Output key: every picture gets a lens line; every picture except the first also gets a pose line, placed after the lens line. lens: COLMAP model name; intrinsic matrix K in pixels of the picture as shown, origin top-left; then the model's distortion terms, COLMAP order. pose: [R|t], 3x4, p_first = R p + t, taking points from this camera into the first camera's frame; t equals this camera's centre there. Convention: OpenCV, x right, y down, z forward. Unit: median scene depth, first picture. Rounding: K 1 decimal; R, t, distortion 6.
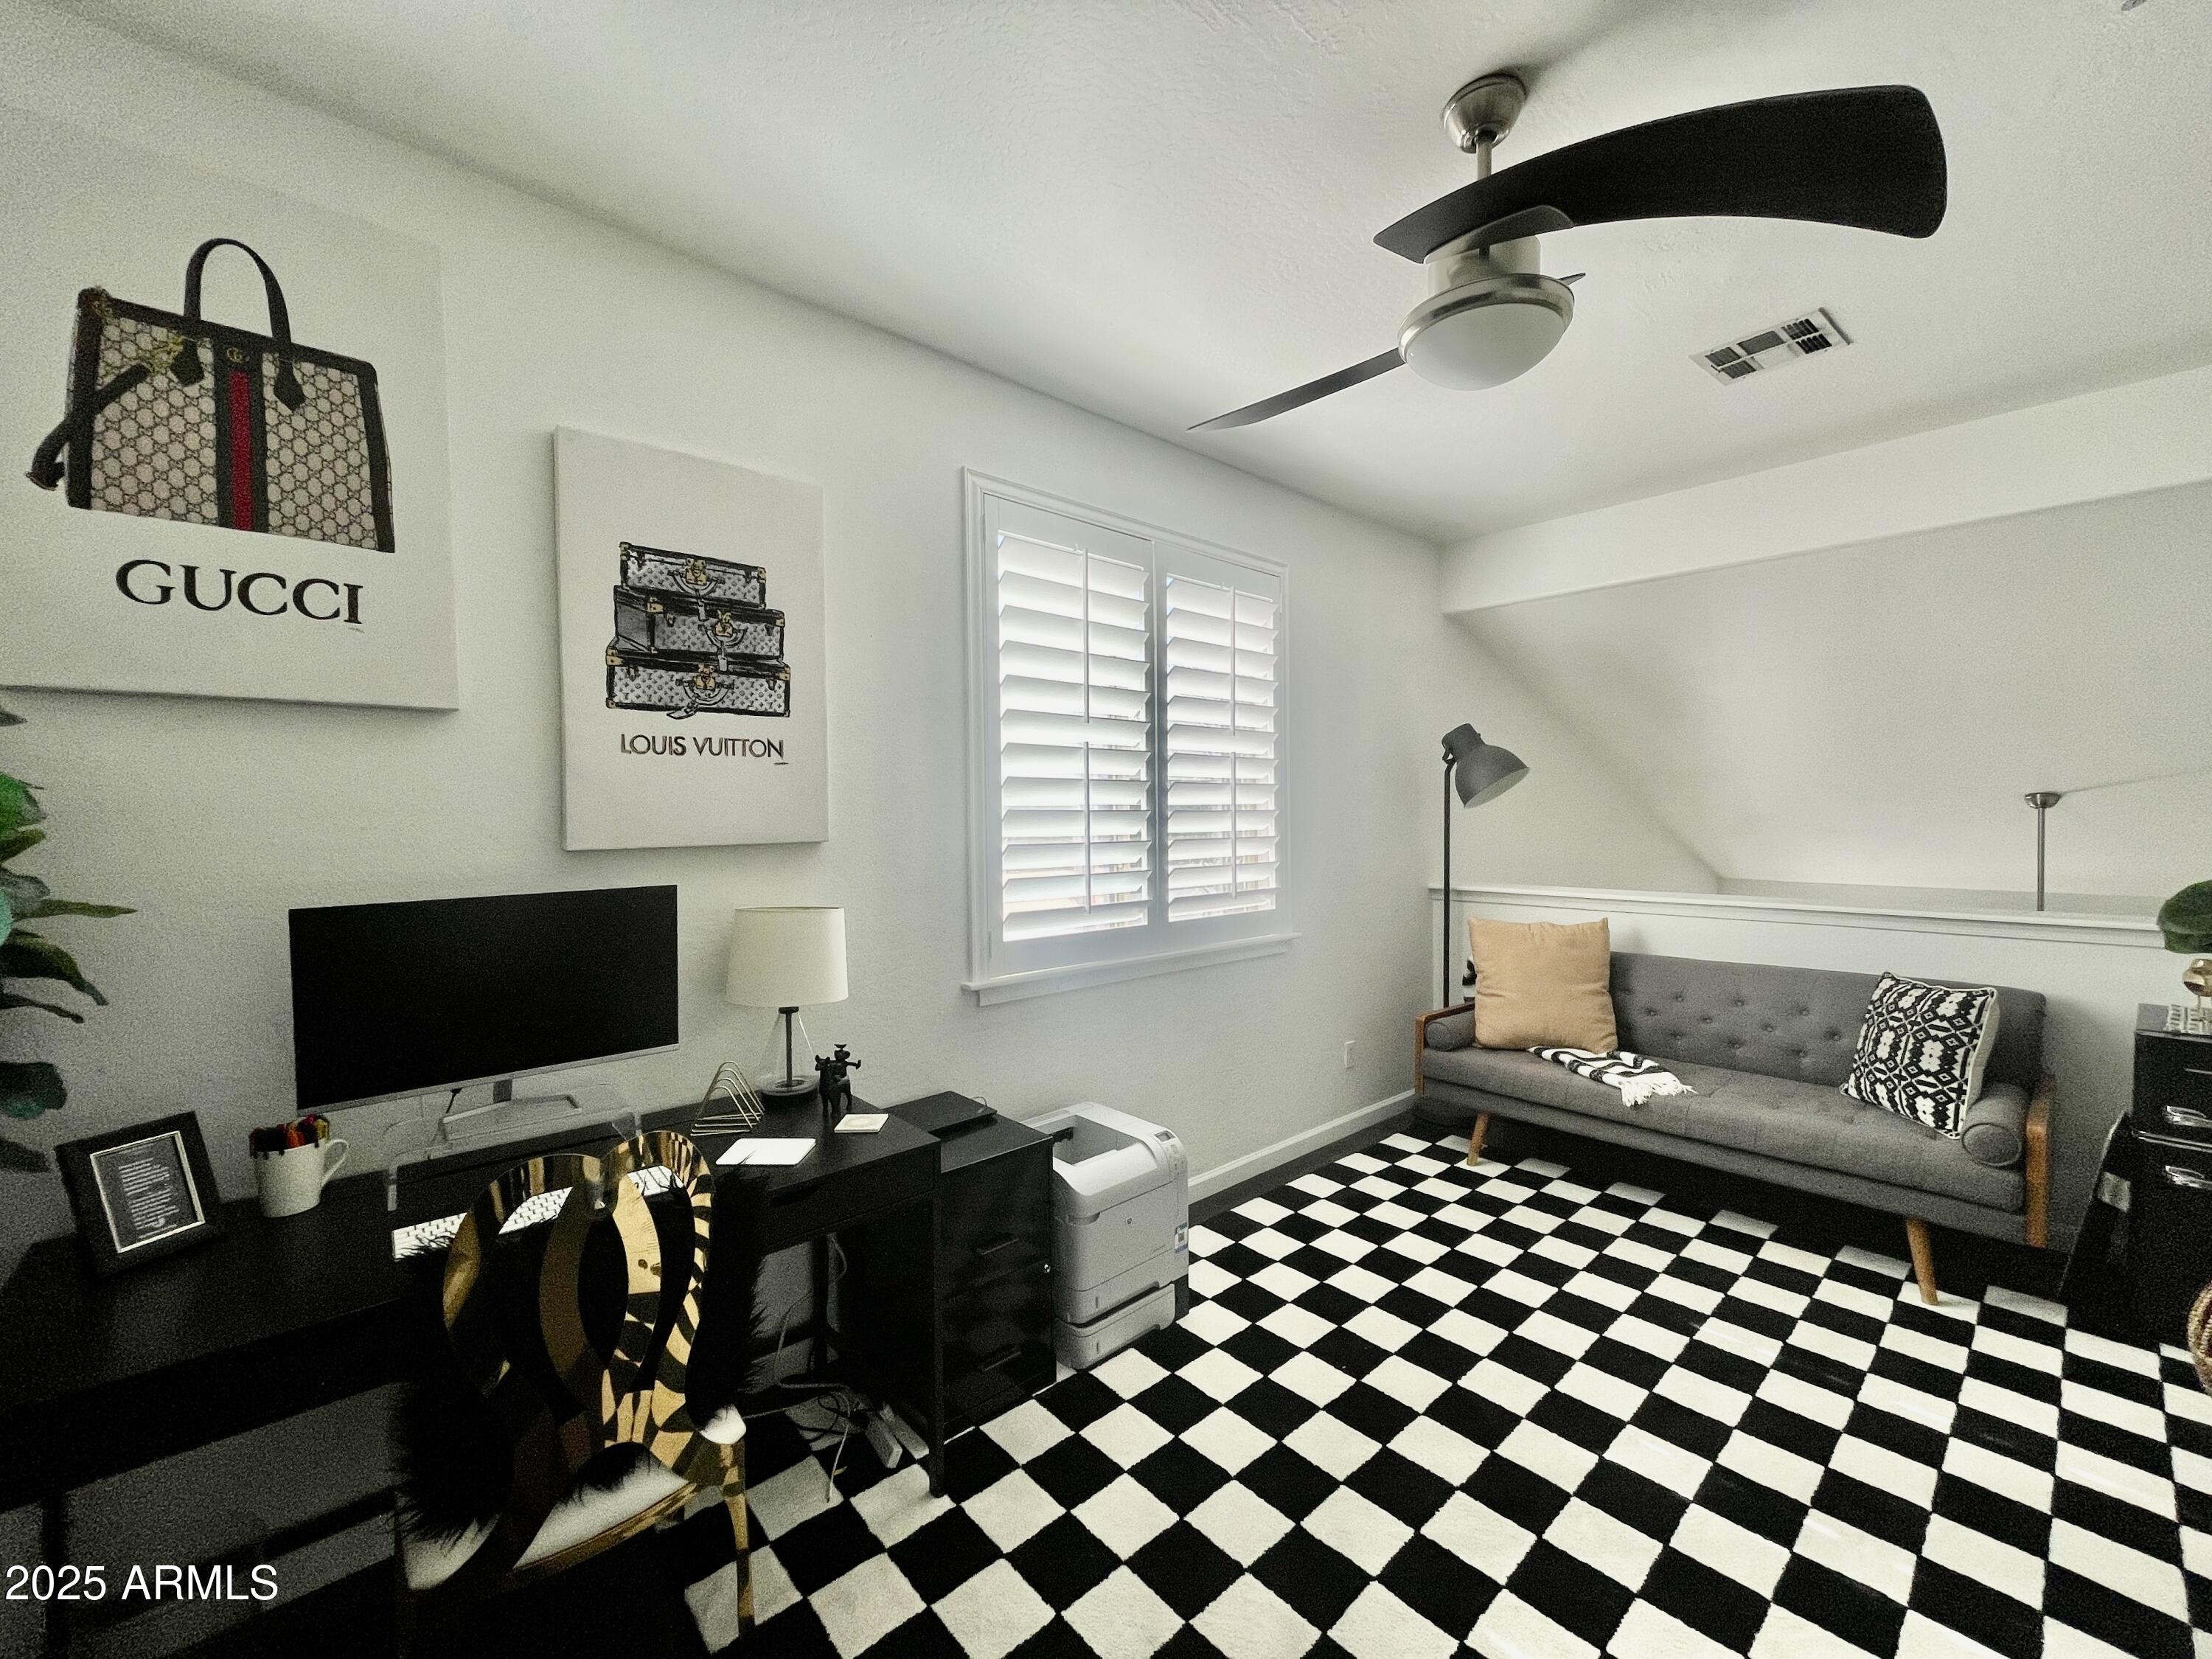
lens RADIAL K [[897.7, 0, 1095.9], [0, 897.7, 833.4], [0, 0, 1]] dist [0.002320, 0.000376]
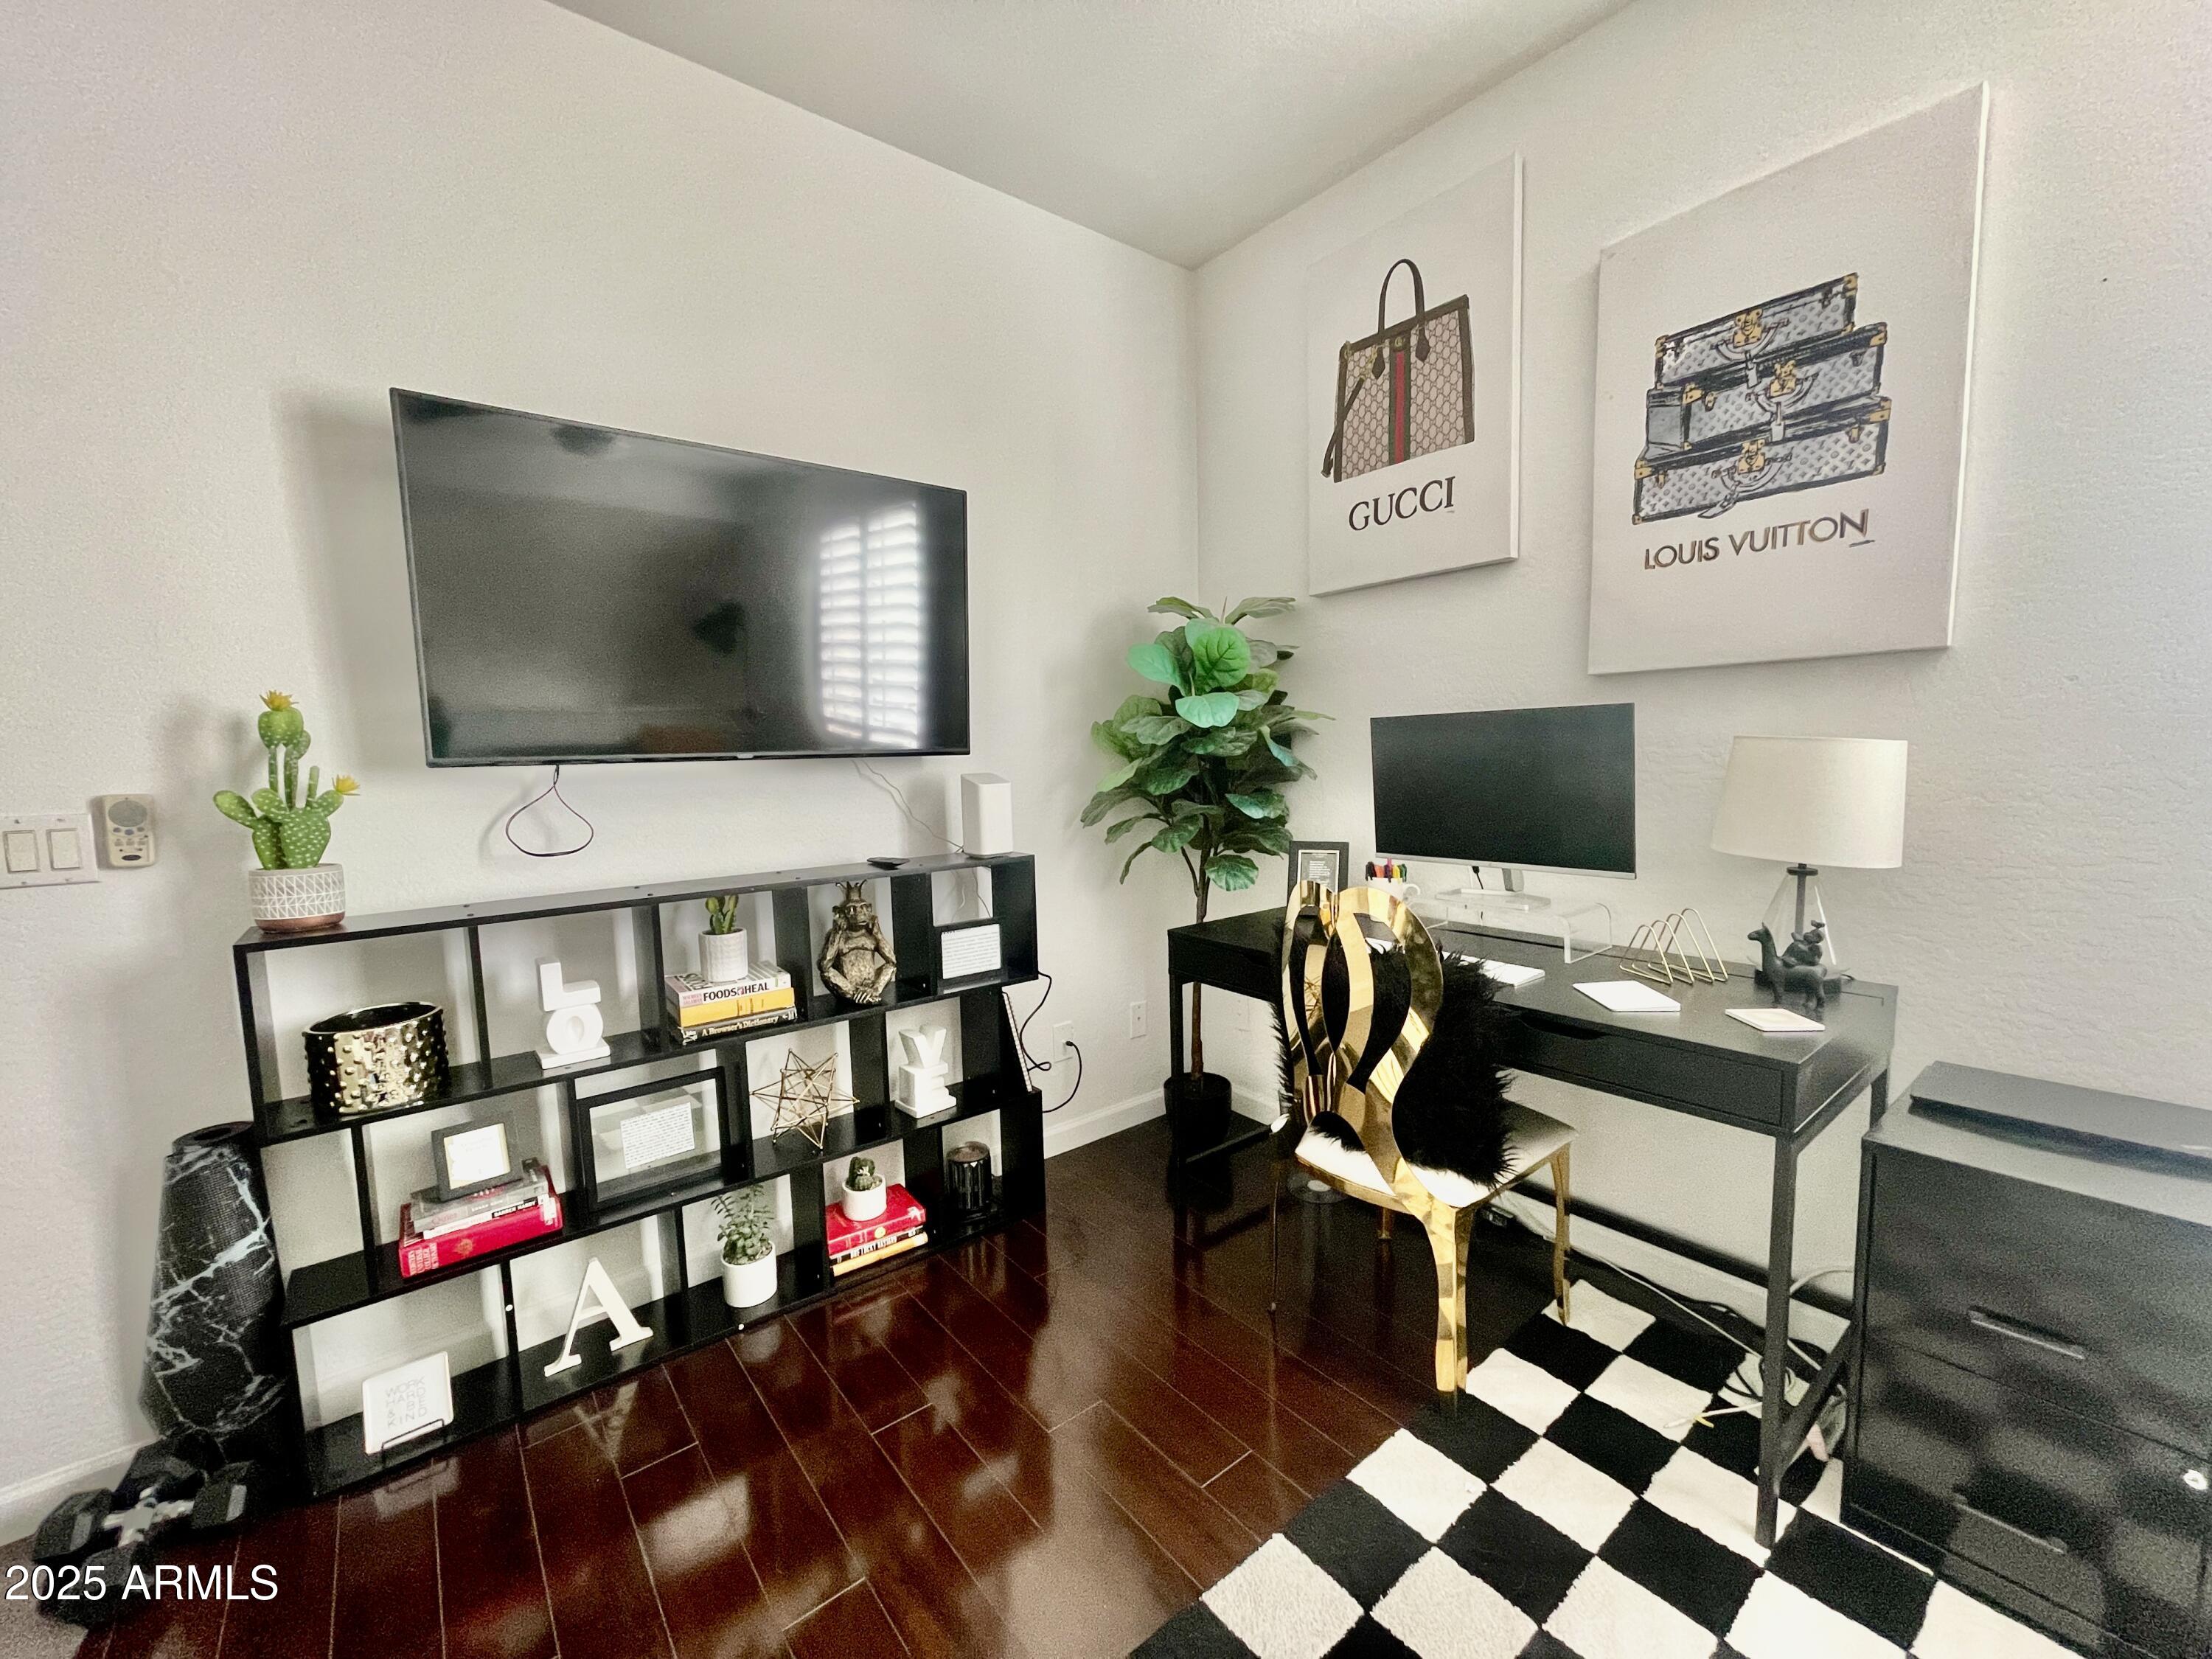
lens RADIAL K [[897.7, 0, 1096.7], [0, 897.7, 835.6], [0, 0, 1]] dist [0.002320, 0.000376]
pose [[-0.054781, 0.102833, -0.993189, 0.486354], [-0.007526, 0.994612, 0.103396, 0.098025], [0.998470, 0.013139, -0.053712, 0.473737]]
